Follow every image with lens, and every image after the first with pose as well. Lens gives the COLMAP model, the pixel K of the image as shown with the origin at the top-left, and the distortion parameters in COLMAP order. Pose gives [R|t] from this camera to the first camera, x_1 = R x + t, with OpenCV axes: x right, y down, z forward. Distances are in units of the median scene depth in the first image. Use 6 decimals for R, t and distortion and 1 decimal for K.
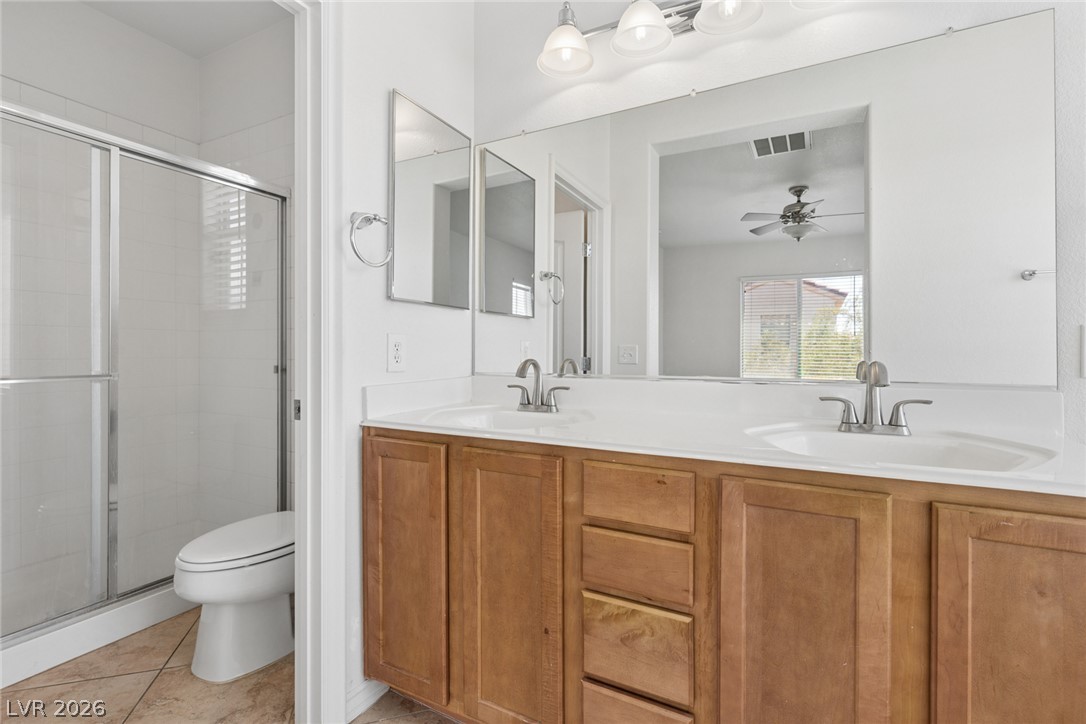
lens RADIAL K [[487.4, 0, 541.1], [0, 487.4, 358.2], [0, 0, 1]] dist [0.003855, -0.000632]
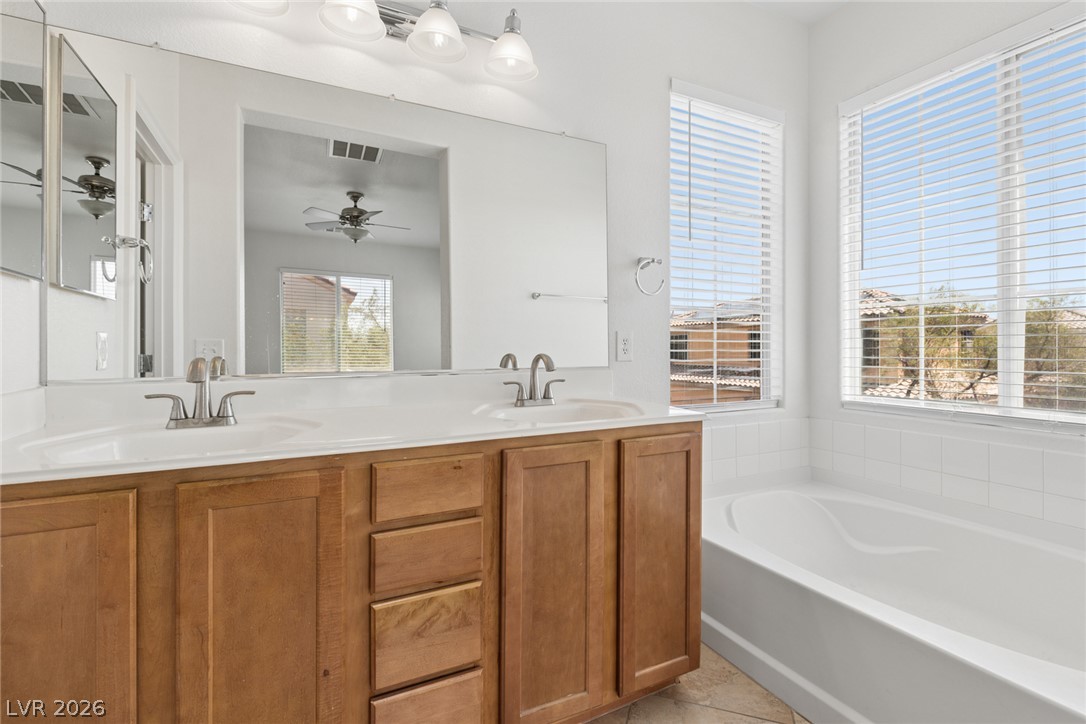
lens RADIAL K [[487.4, 0, 536.6], [0, 487.4, 350.3], [0, 0, 1]] dist [0.003855, -0.000632]
pose [[0.595808, -0.010666, 0.803056, -0.421816], [0.014131, 0.999896, 0.002797, -0.006157], [-0.803003, 0.009681, 0.595897, 0.170104]]
